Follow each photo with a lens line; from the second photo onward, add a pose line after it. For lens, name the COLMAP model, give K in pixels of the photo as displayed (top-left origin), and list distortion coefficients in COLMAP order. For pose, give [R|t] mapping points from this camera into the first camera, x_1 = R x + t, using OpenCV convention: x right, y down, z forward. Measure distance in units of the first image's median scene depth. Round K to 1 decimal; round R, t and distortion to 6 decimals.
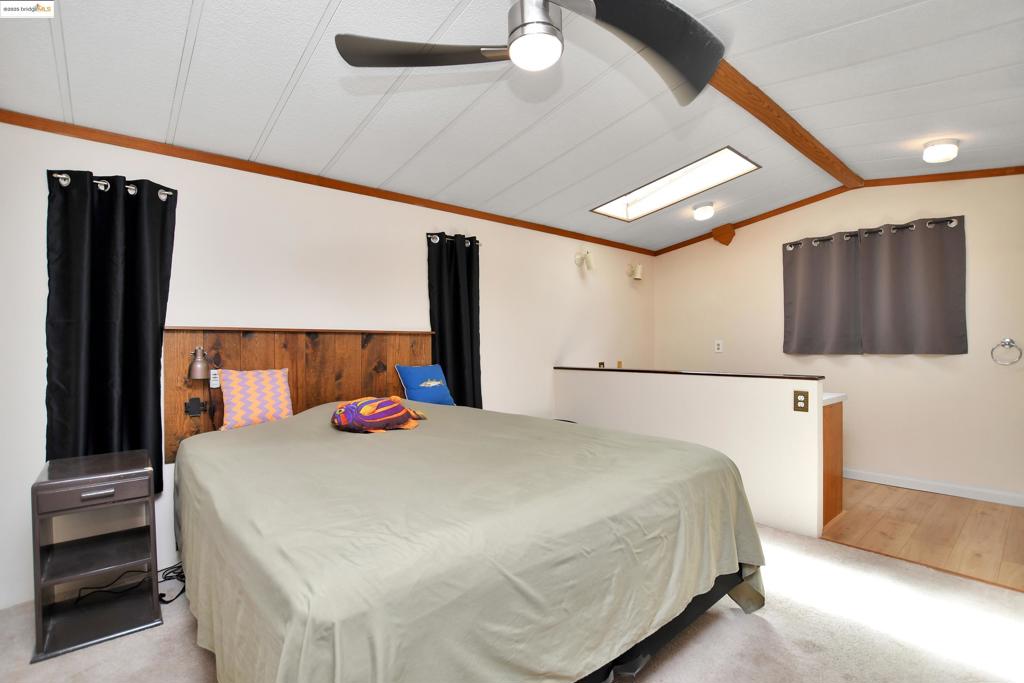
lens RADIAL K [[450.7, 0, 512.3], [0, 450.7, 350.0], [0, 0, 1]] dist [-0.030959, 0.000044]
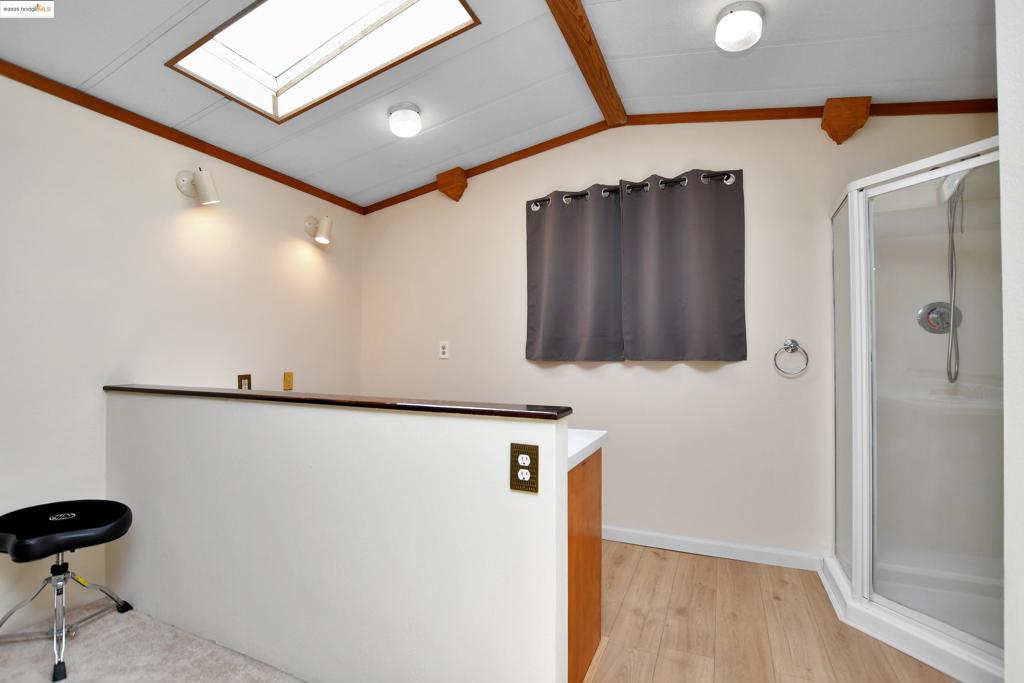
lens RADIAL K [[450.7, 0, 512.3], [0, 450.7, 350.0], [0, 0, 1]] dist [-0.030959, 0.000044]
pose [[0.897097, 0.012381, 0.441661, 0.317077], [-0.004251, 0.999803, -0.019391, 0.006371], [-0.441814, 0.015518, 0.896973, 0.435357]]
